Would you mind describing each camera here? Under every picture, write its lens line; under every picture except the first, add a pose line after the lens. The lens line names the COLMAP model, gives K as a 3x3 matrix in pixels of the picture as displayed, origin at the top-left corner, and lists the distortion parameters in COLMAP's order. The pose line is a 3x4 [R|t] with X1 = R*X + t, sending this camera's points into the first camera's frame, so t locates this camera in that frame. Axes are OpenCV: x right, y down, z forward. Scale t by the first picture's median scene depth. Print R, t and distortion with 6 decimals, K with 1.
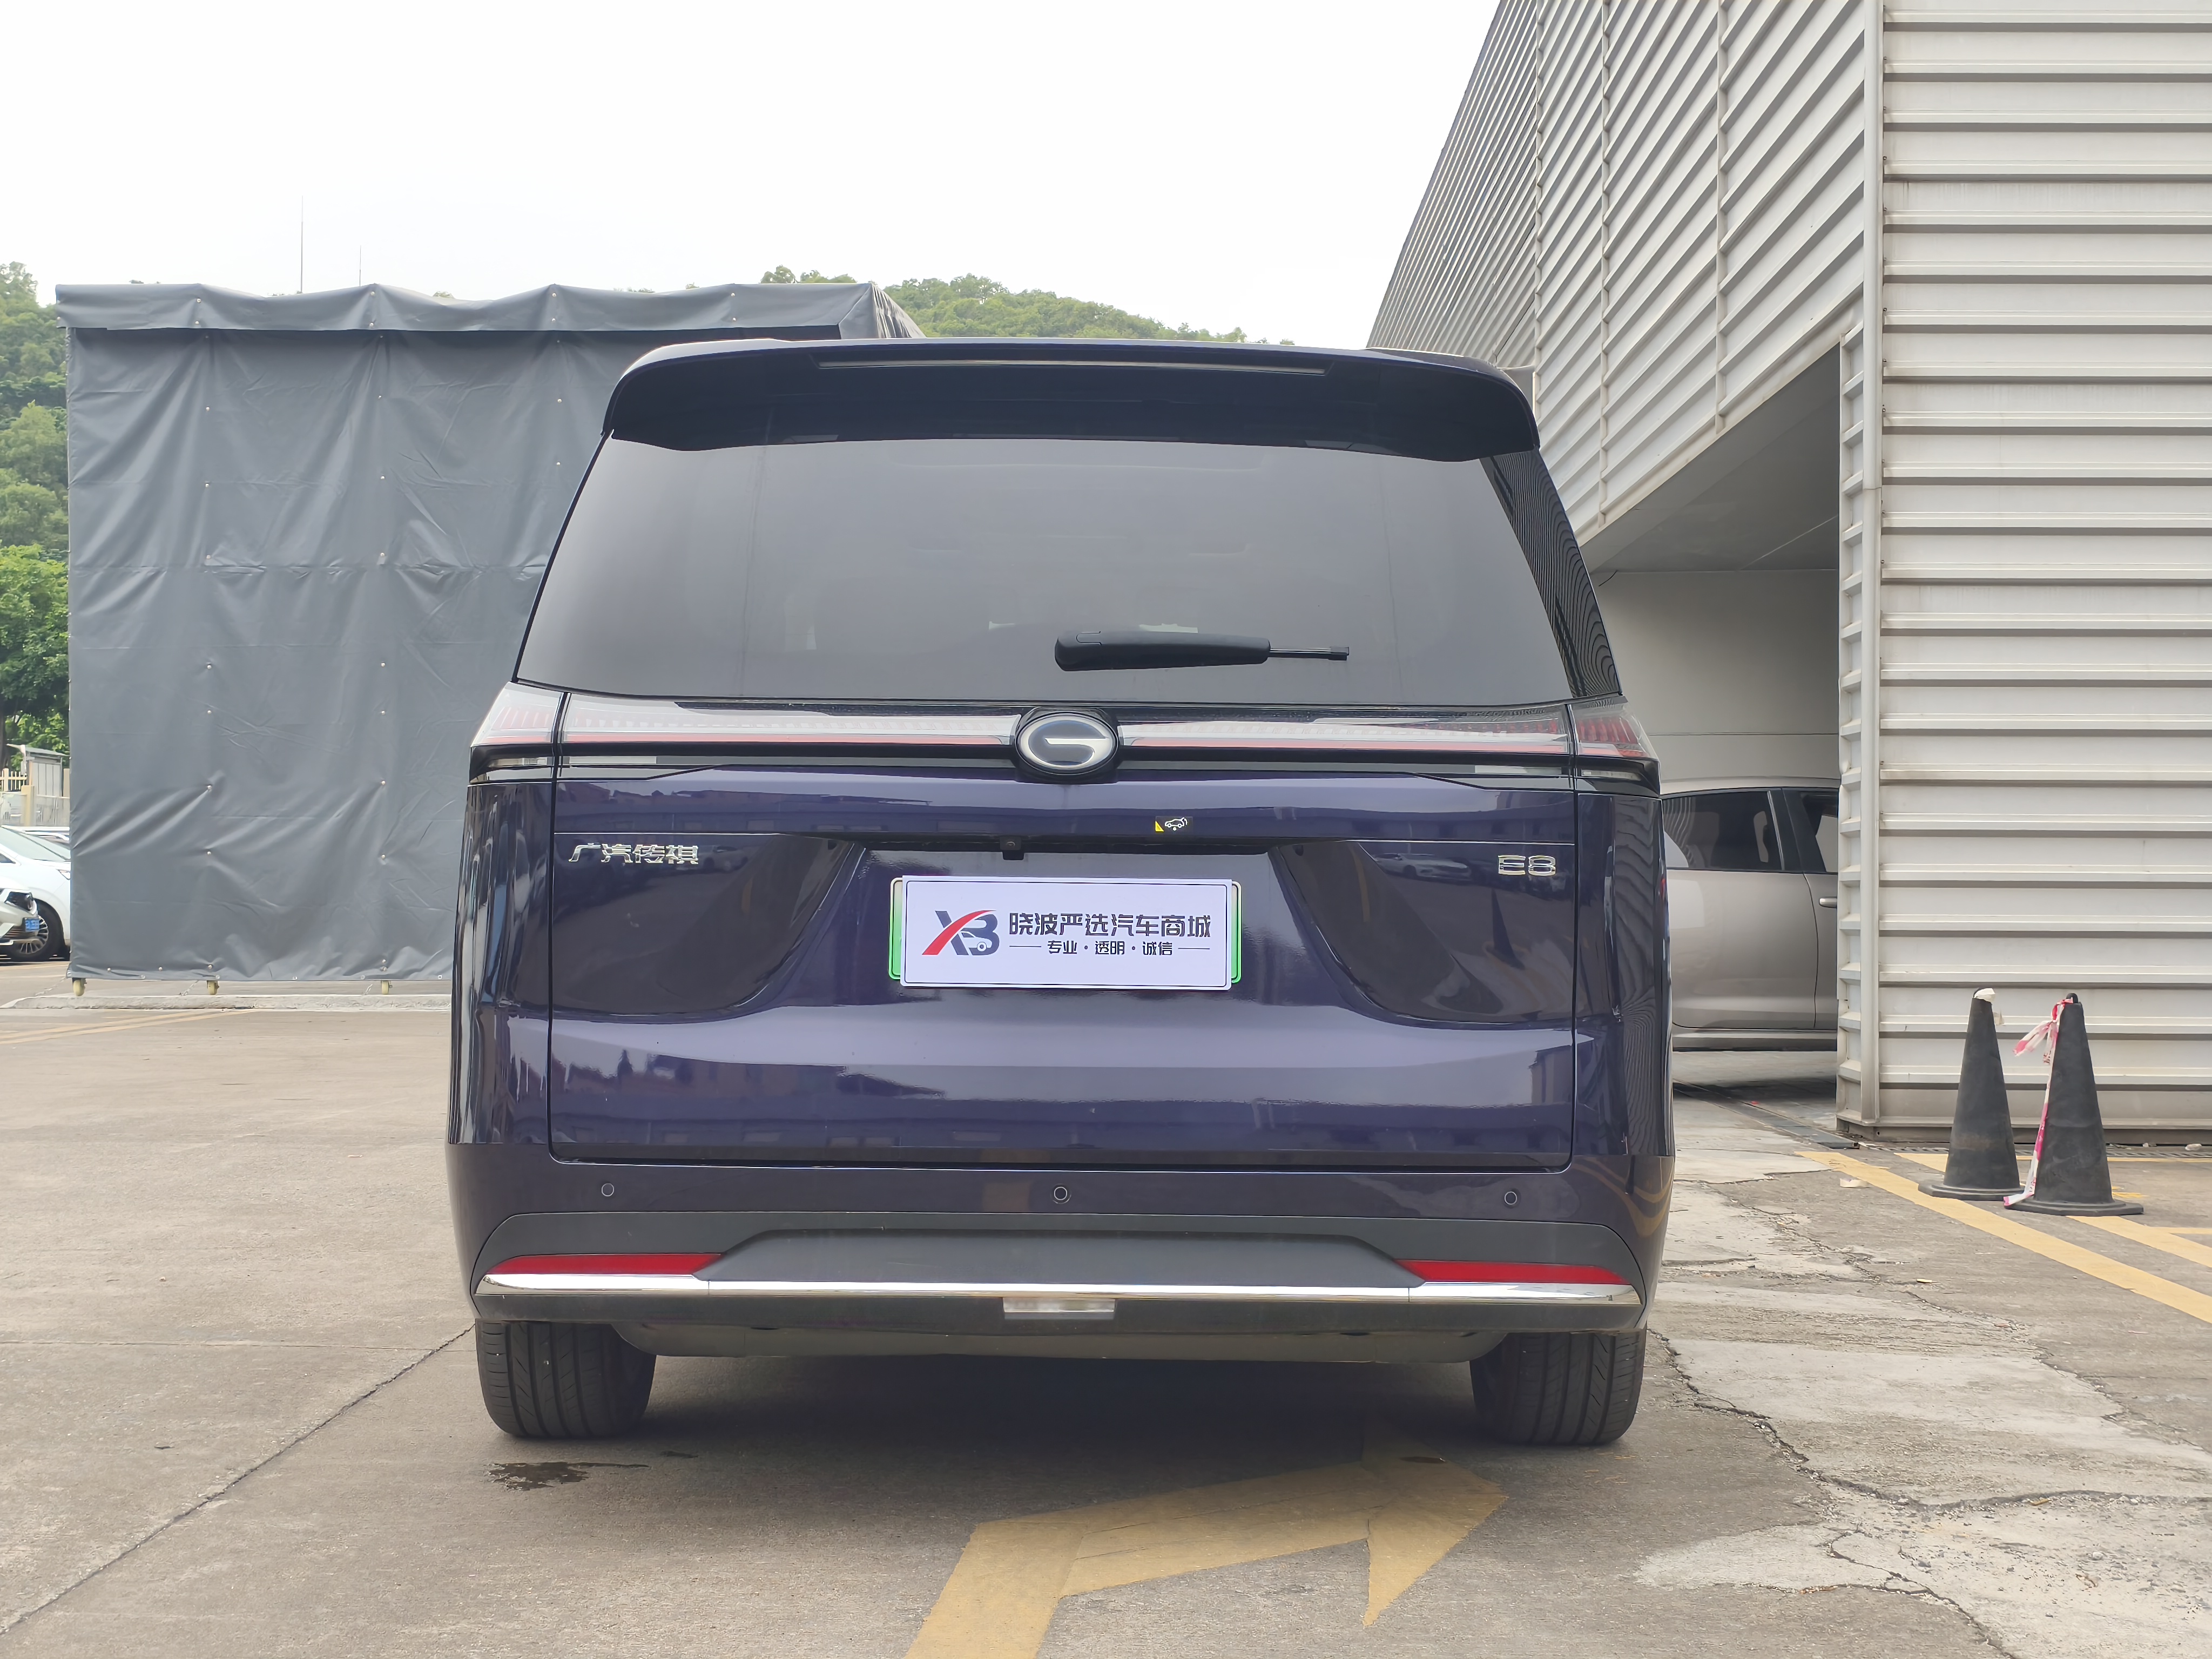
lens RADIAL K [[3300.9, 0, 1086.4], [0, 3300.9, 822.6], [0, 0, 1]] dist [0.059502, 0.000000]
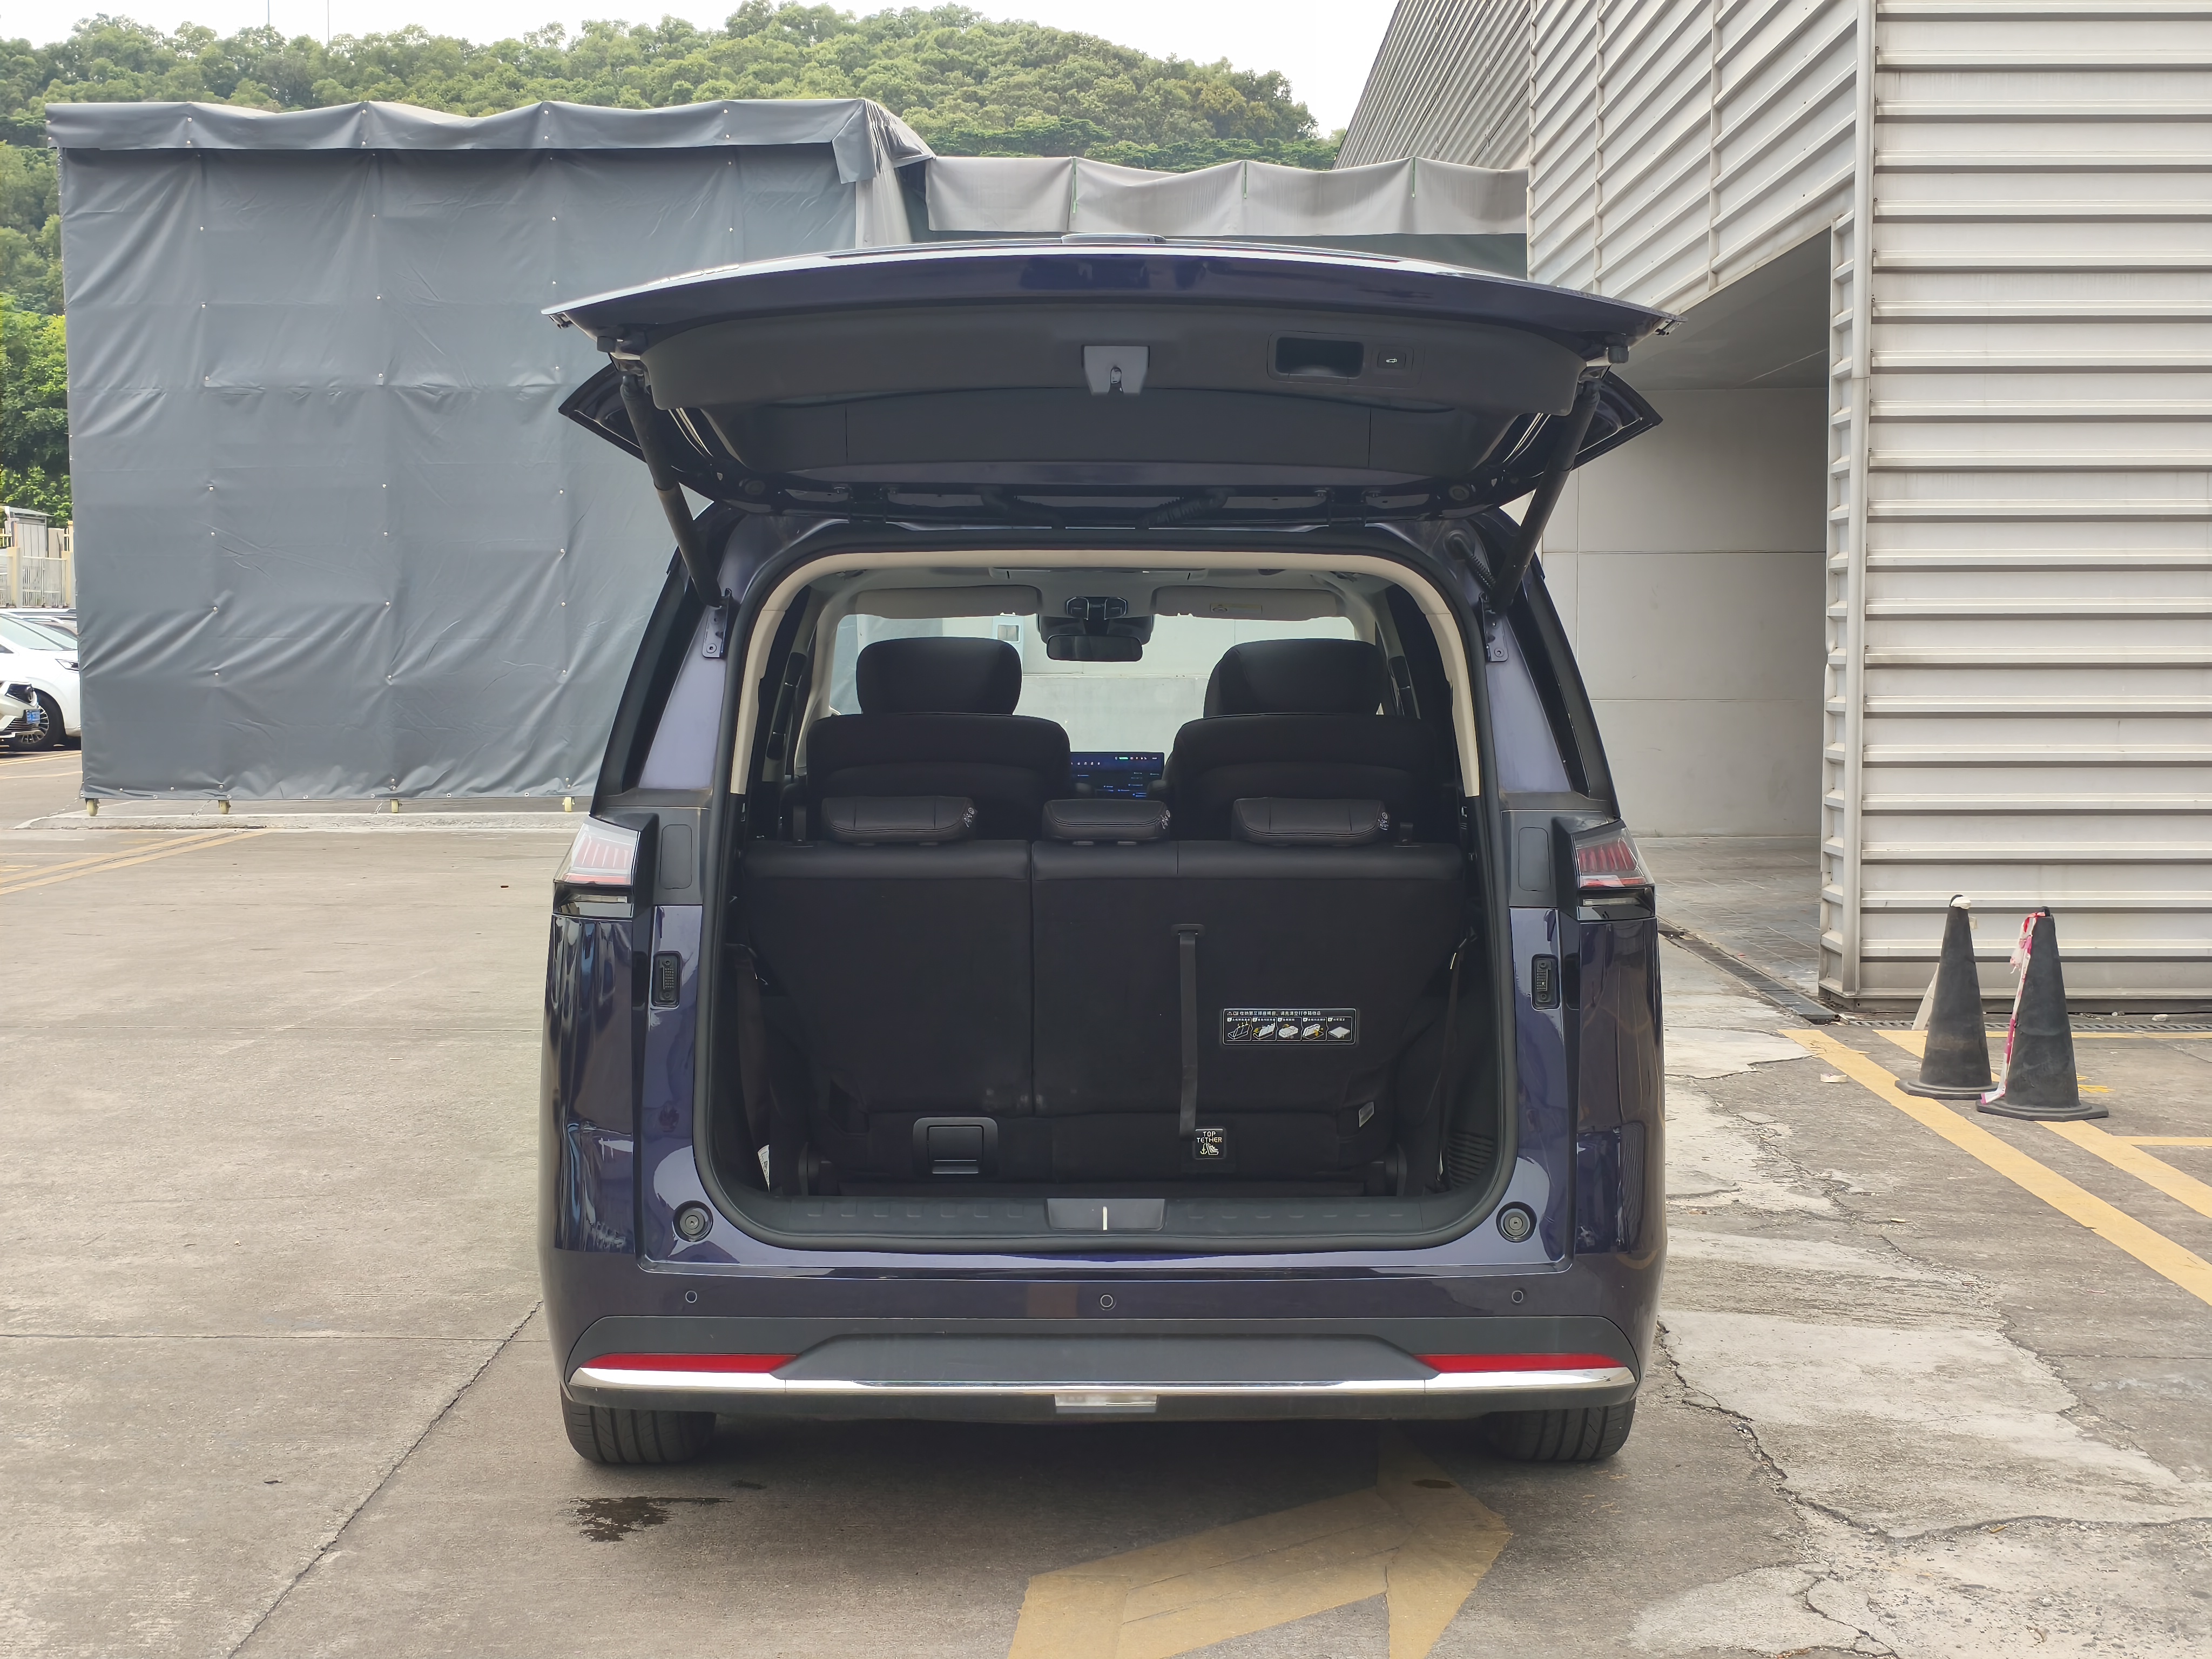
lens RADIAL K [[3300.9, 0, 1106.3], [0, 3300.9, 831.9], [0, 0, 1]] dist [0.059502, 0.000000]
pose [[0.999925, -0.007977, 0.009266, -0.014916], [0.007181, 0.996524, 0.083001, -0.117763], [-0.009896, -0.082928, 0.996506, -0.068598]]
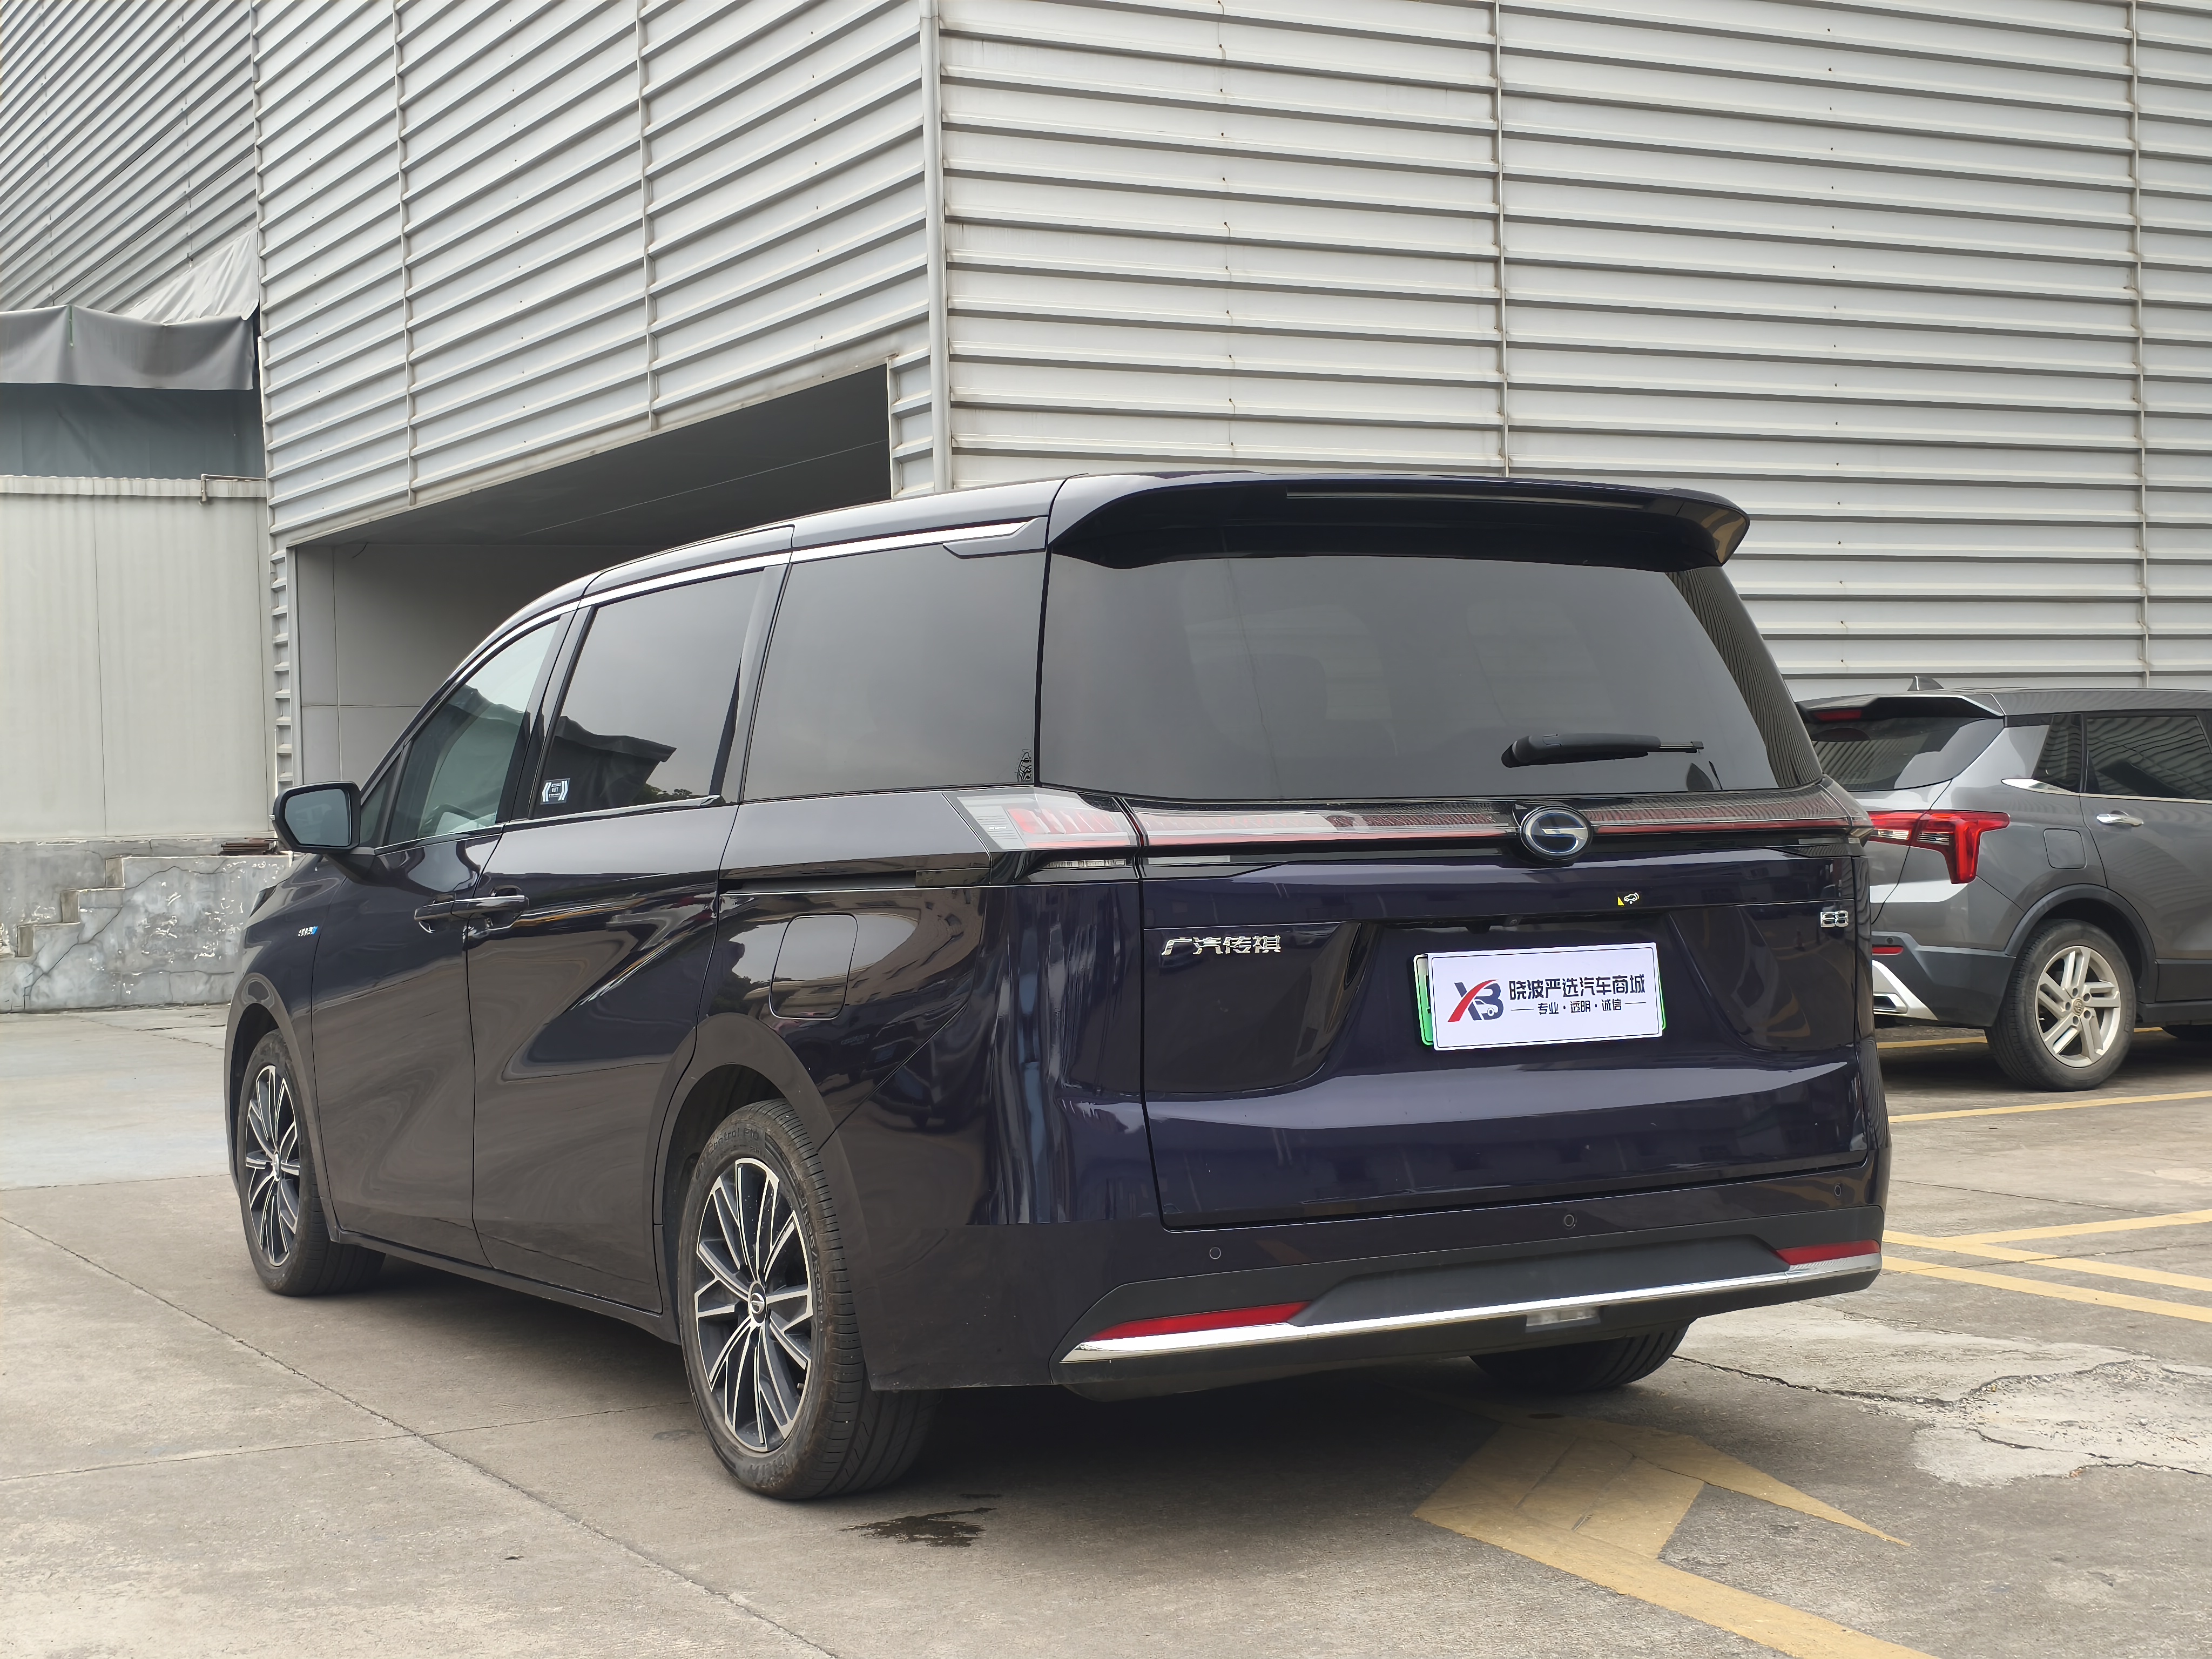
lens RADIAL K [[3300.9, 0, 1120.5], [0, 3300.9, 828.6], [0, 0, 1]] dist [0.059502, 0.000000]
pose [[0.866157, -0.031130, 0.498802, -0.639290], [0.020357, 0.999428, 0.027023, -0.053512], [-0.499358, -0.013252, 0.866295, 0.062444]]
